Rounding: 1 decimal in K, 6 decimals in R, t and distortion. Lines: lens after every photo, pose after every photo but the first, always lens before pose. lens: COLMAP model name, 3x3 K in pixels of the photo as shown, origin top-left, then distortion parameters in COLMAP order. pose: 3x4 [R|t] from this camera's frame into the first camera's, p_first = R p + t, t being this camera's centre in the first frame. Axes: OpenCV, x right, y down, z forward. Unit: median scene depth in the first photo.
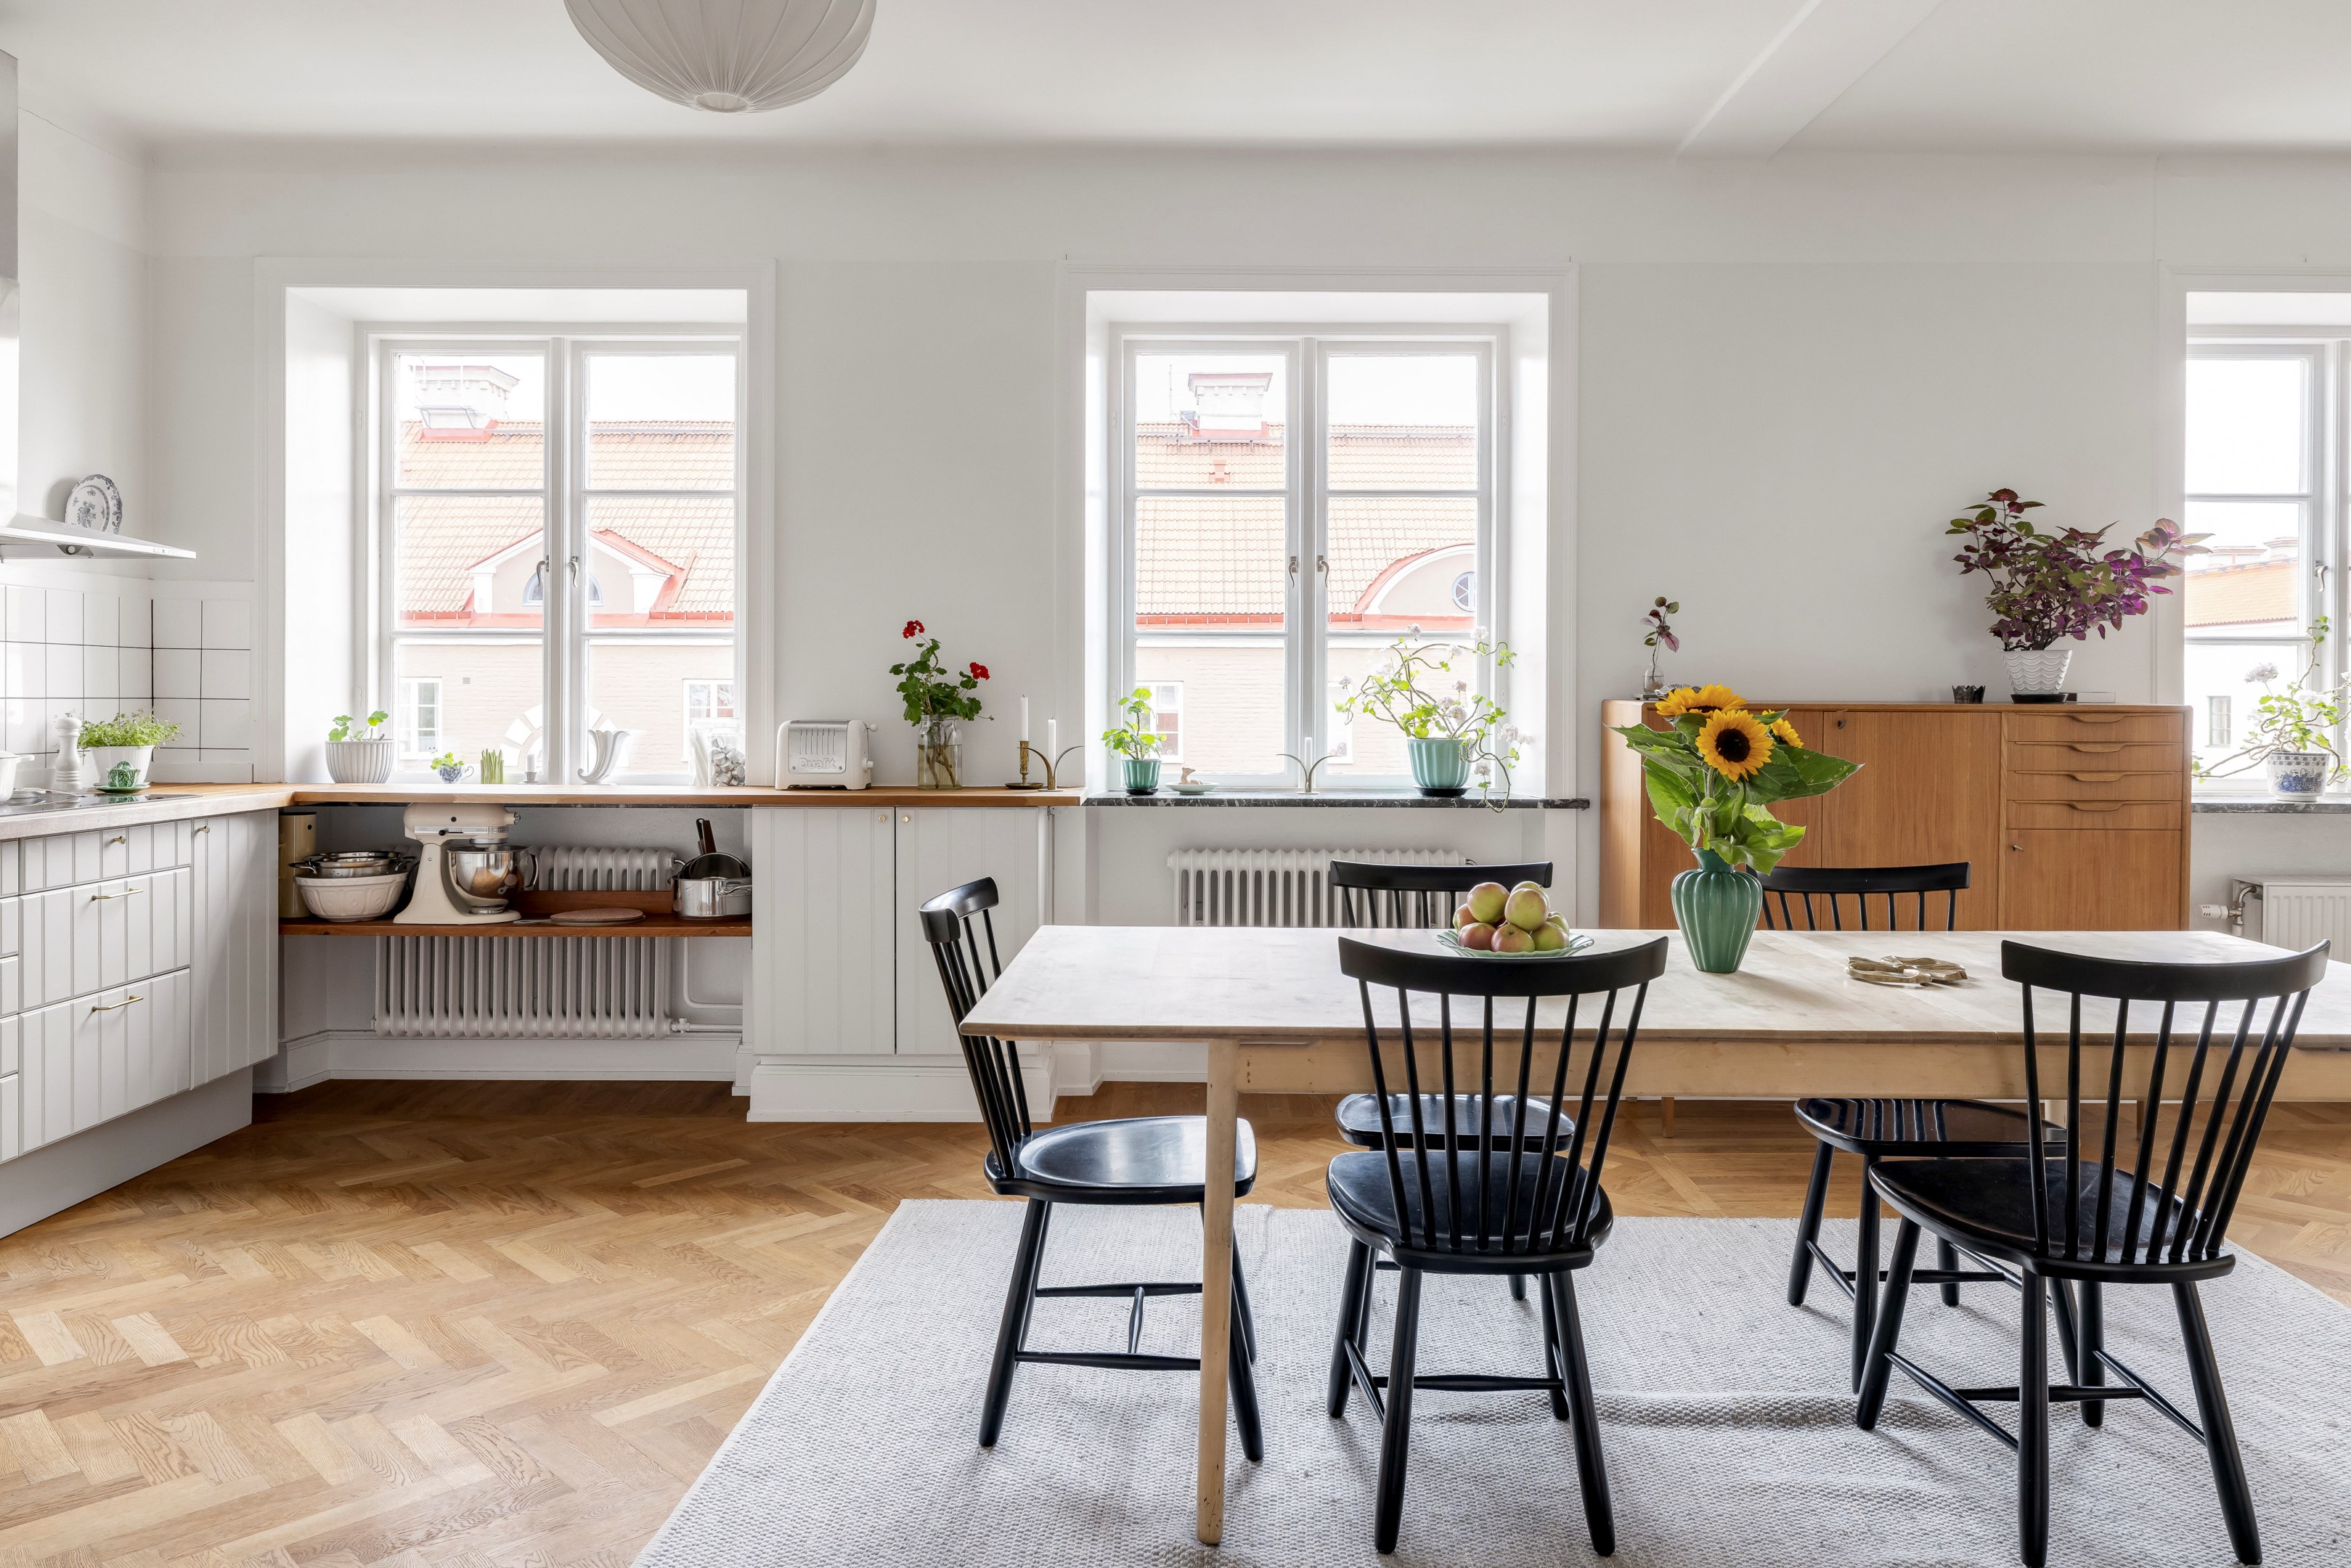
lens RADIAL K [[1609.4, 0, 1180.2], [0, 1609.4, 712.3], [0, 0, 1]] dist [-0.000518, -0.001277]
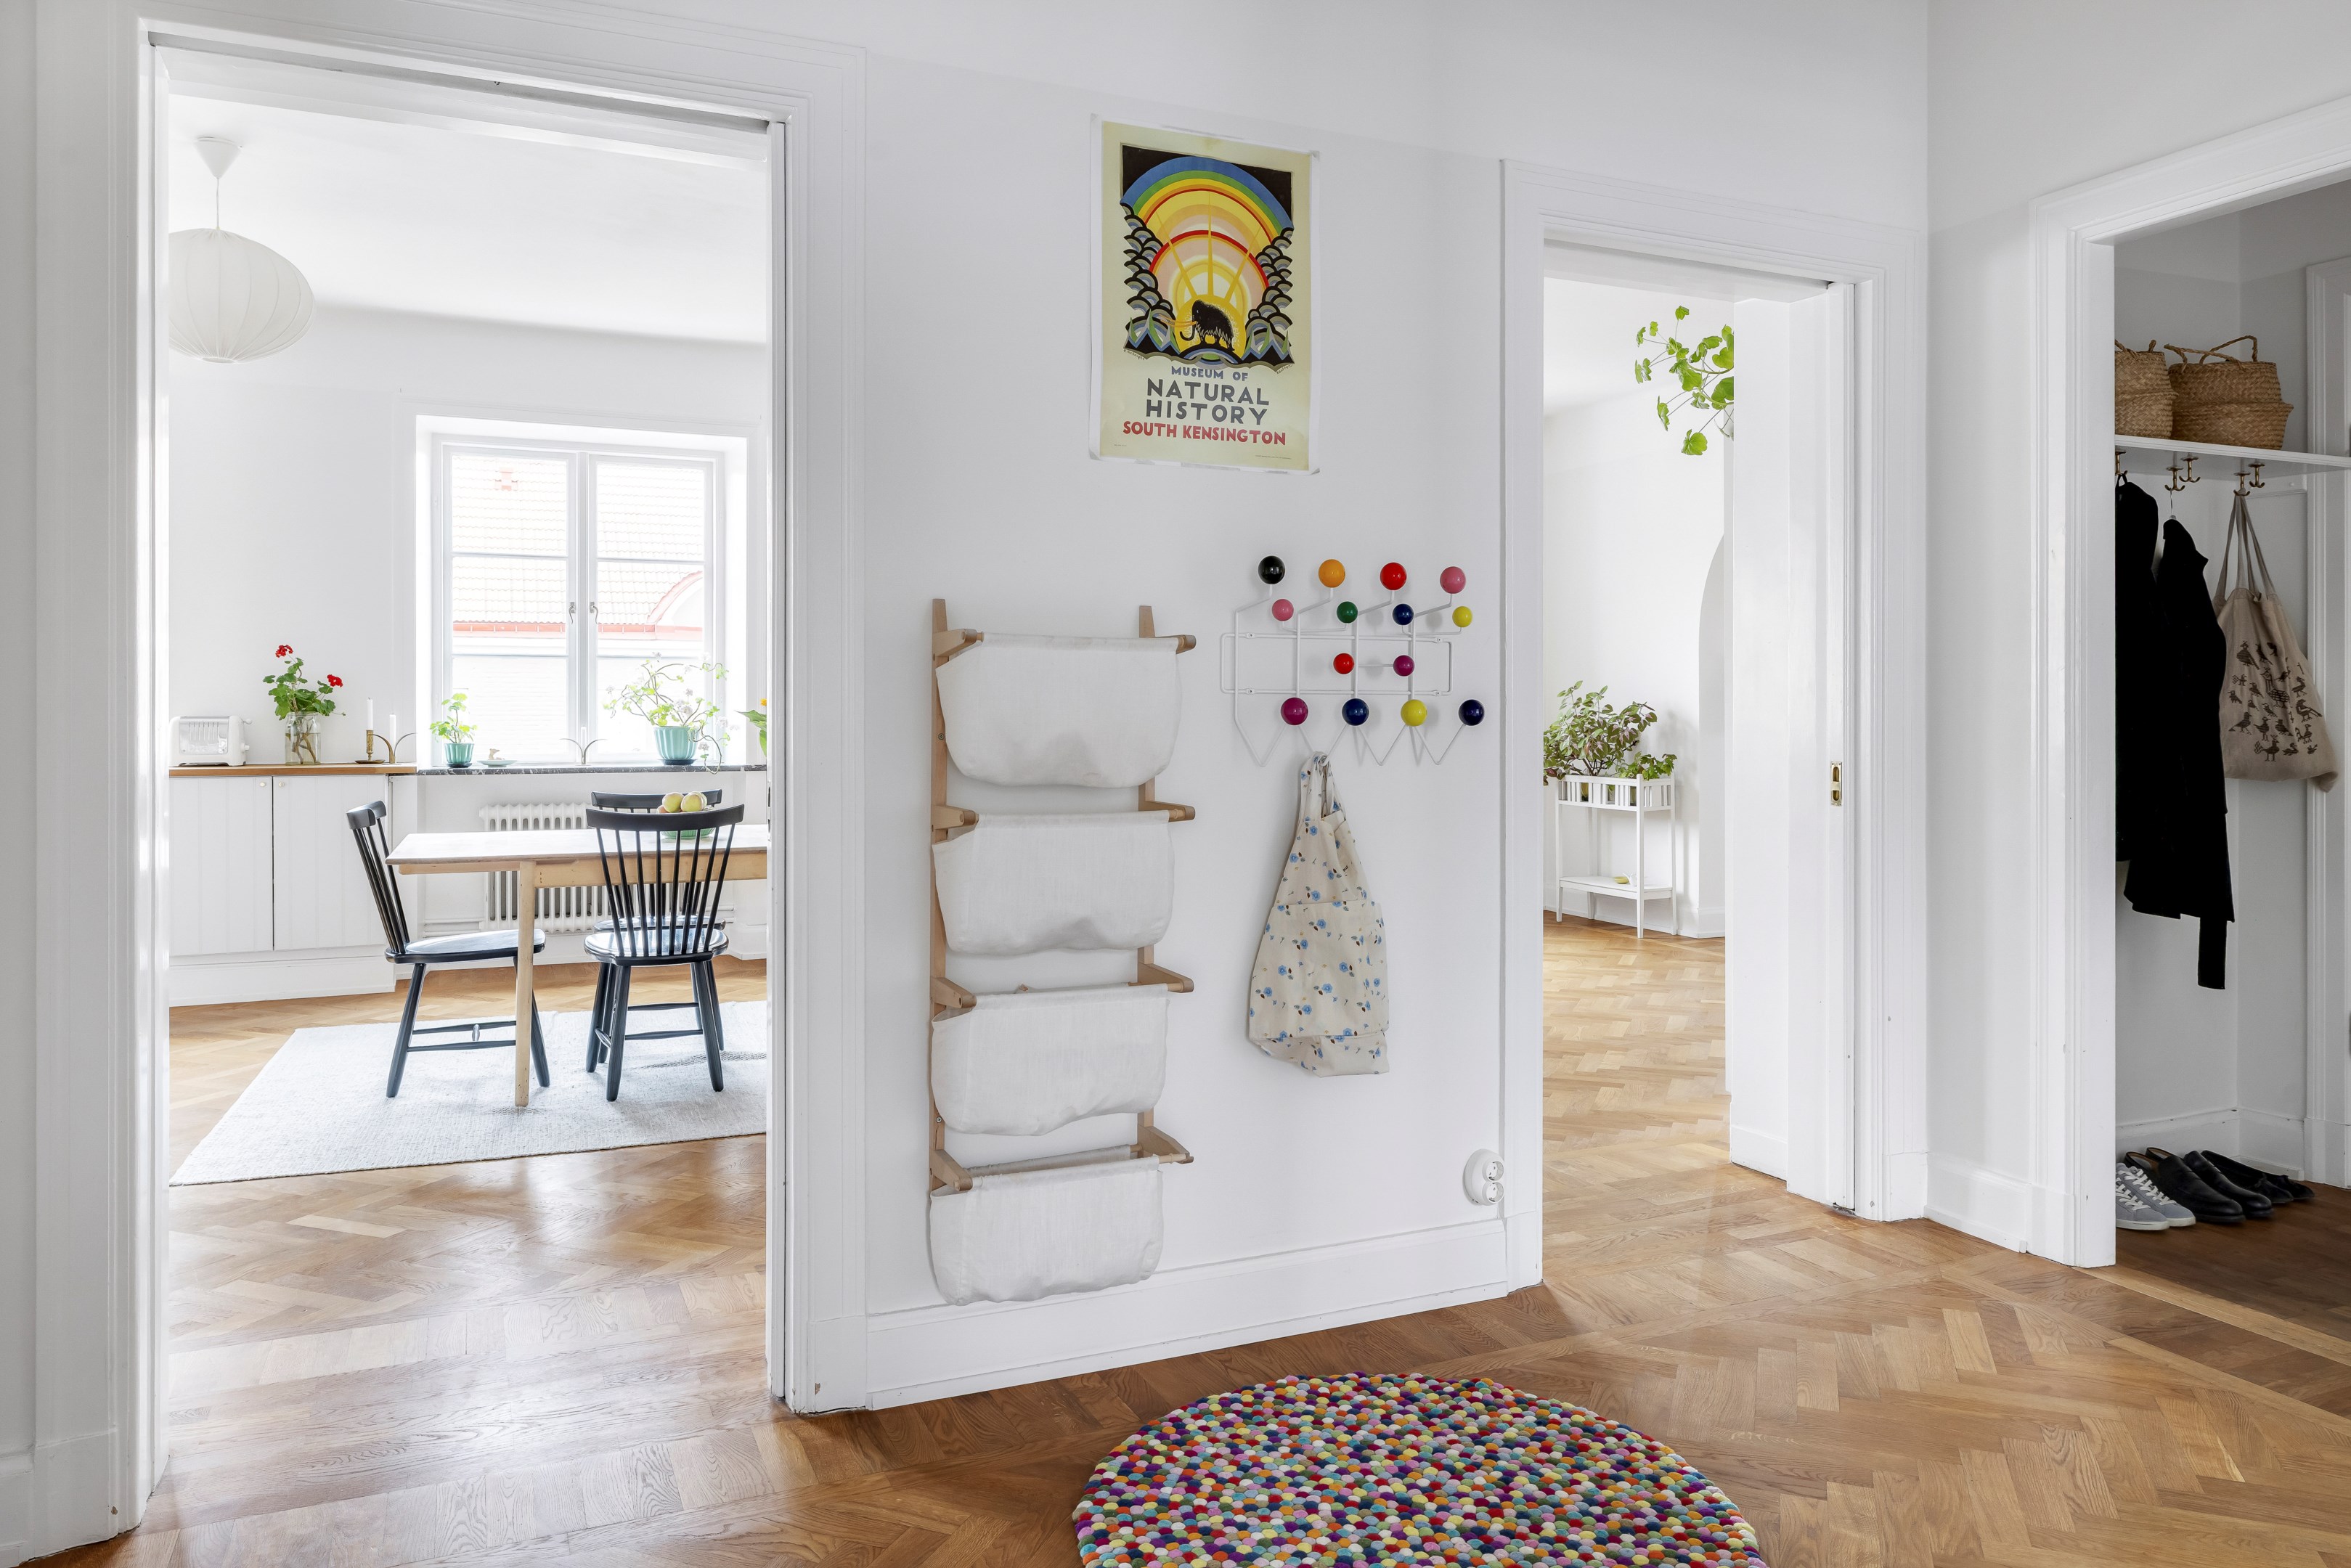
lens RADIAL K [[1609.4, 0, 1180.2], [0, 1609.4, 712.3], [0, 0, 1]] dist [-0.000518, -0.001277]
pose [[0.912295, -0.003783, 0.409517, -0.025755], [0.005908, 0.999975, -0.003925, 0.011722], [-0.409491, 0.006000, 0.912294, -0.584112]]
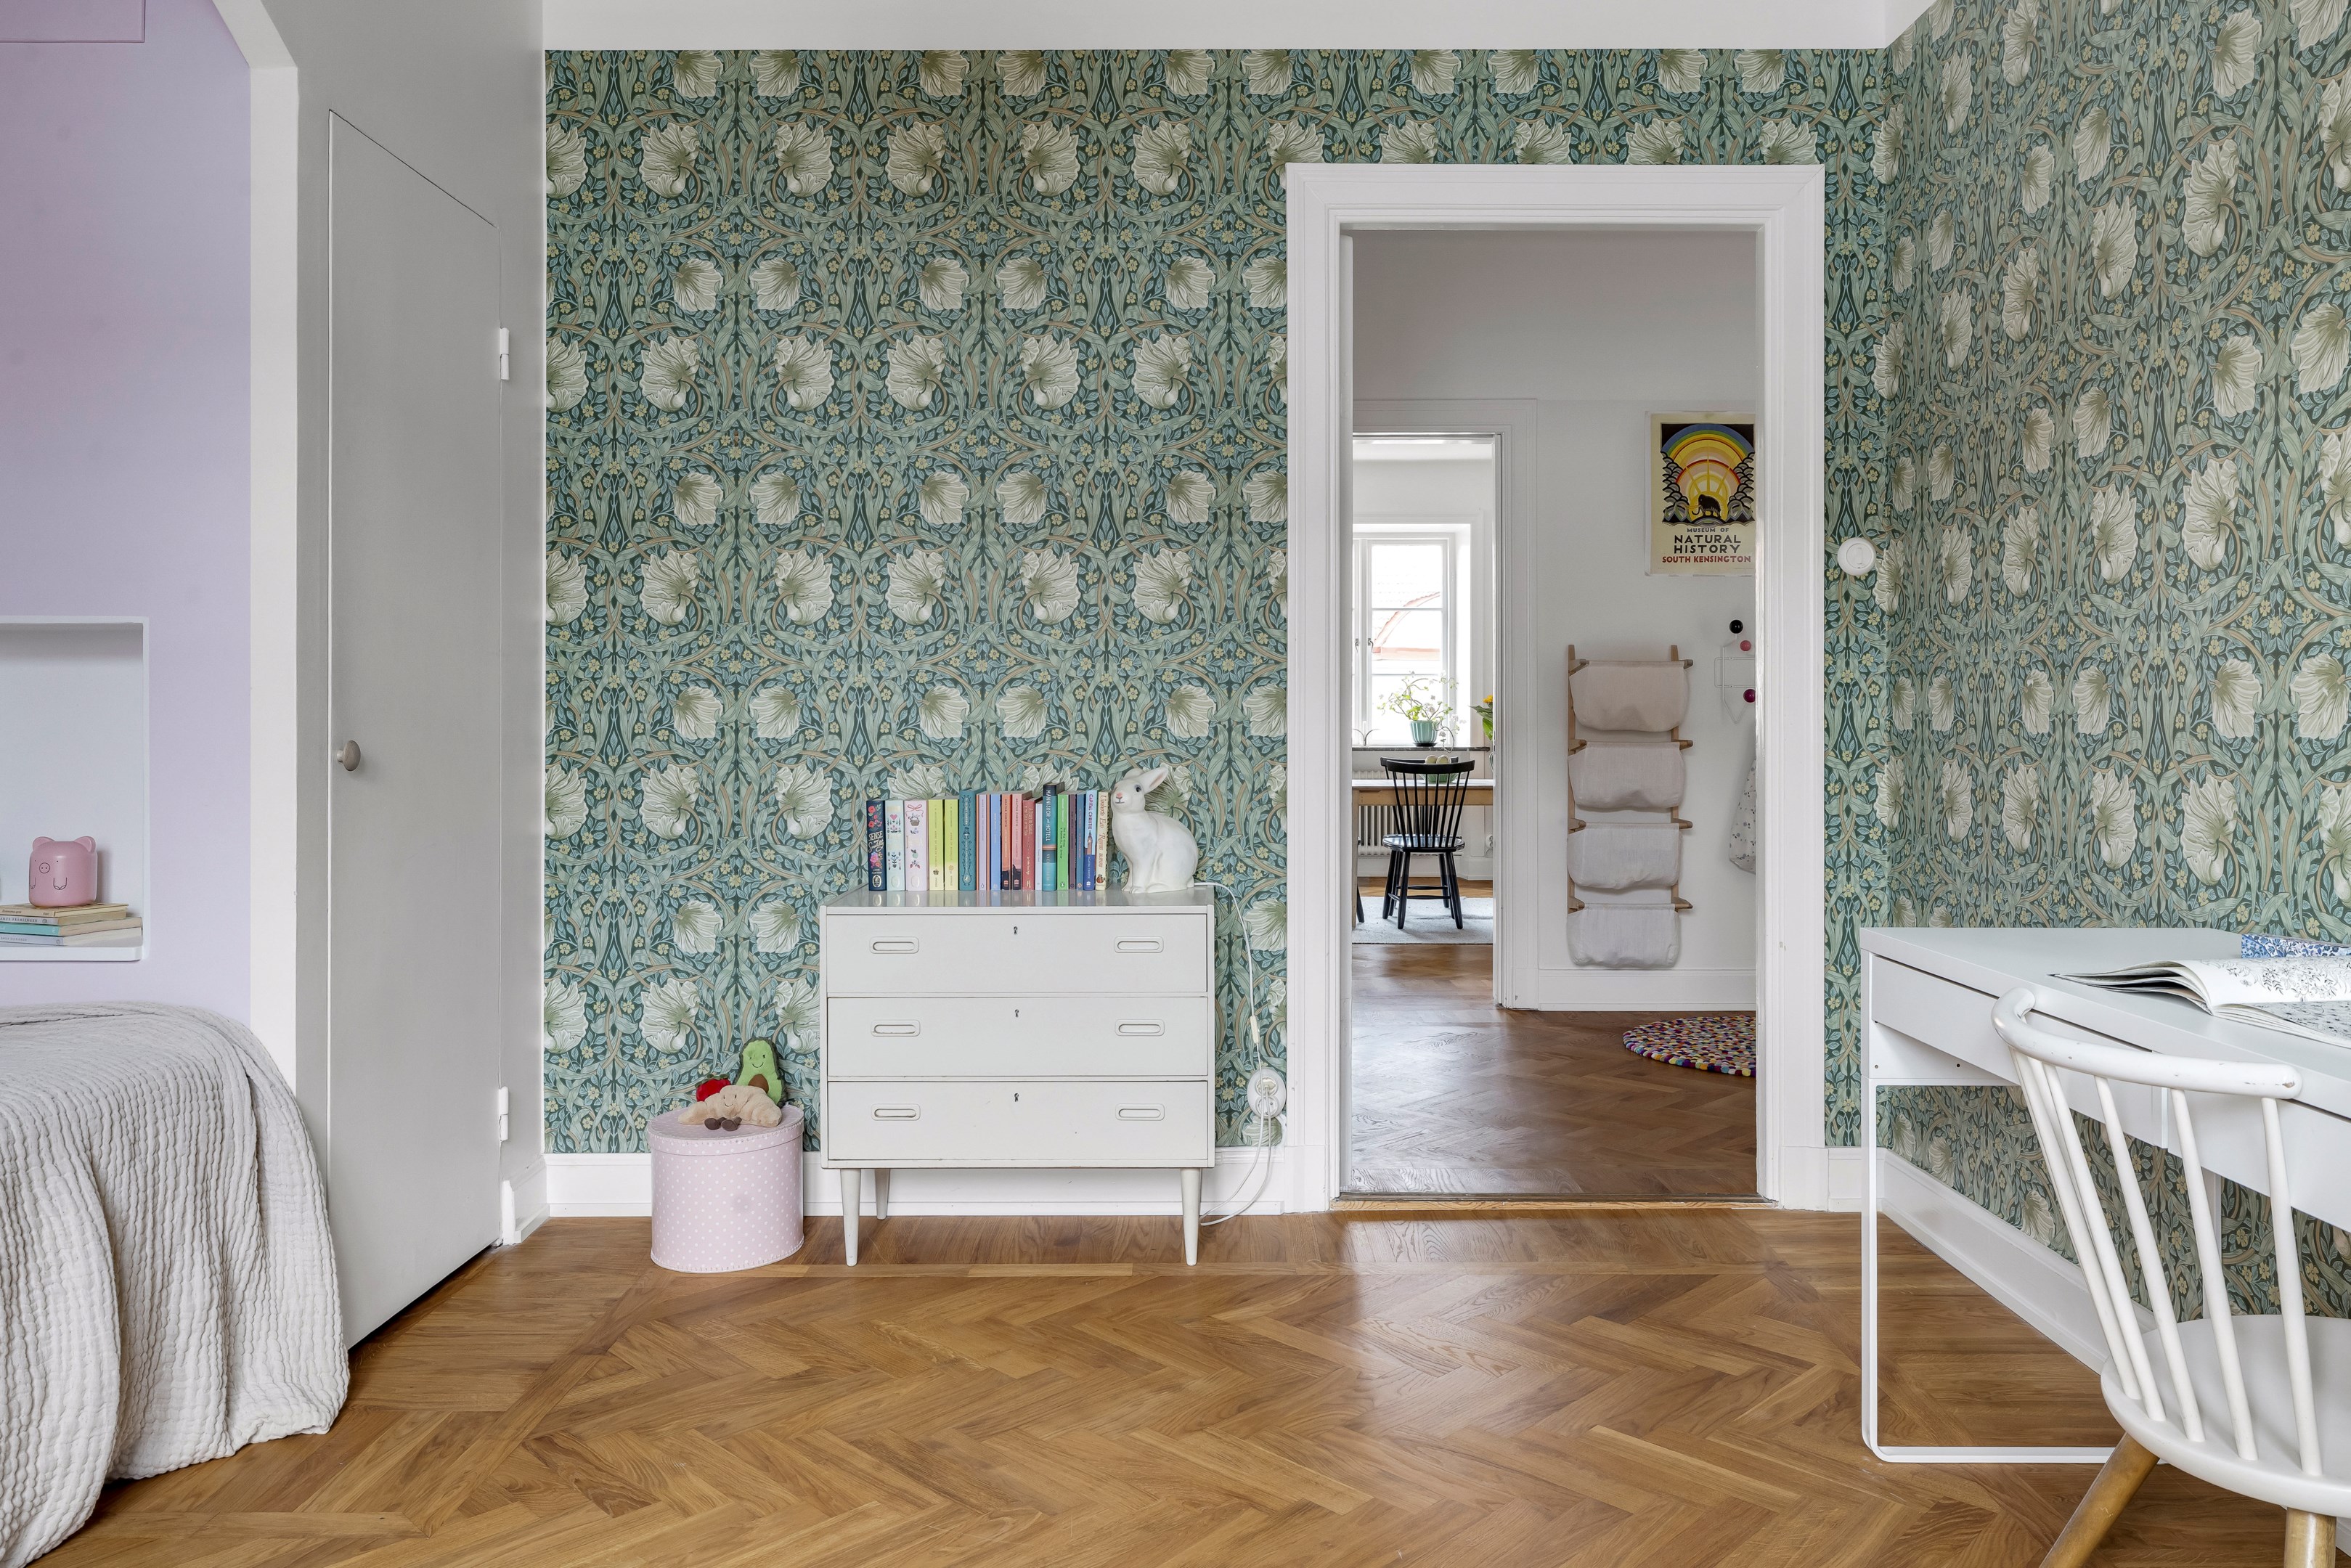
lens RADIAL K [[1609.4, 0, 1180.2], [0, 1609.4, 712.3], [0, 0, 1]] dist [-0.000518, -0.001277]
pose [[0.999941, -0.004938, -0.009625, -0.159735], [0.004787, 0.999866, -0.015674, 0.038622], [0.009701, 0.015627, 0.999831, -1.271394]]
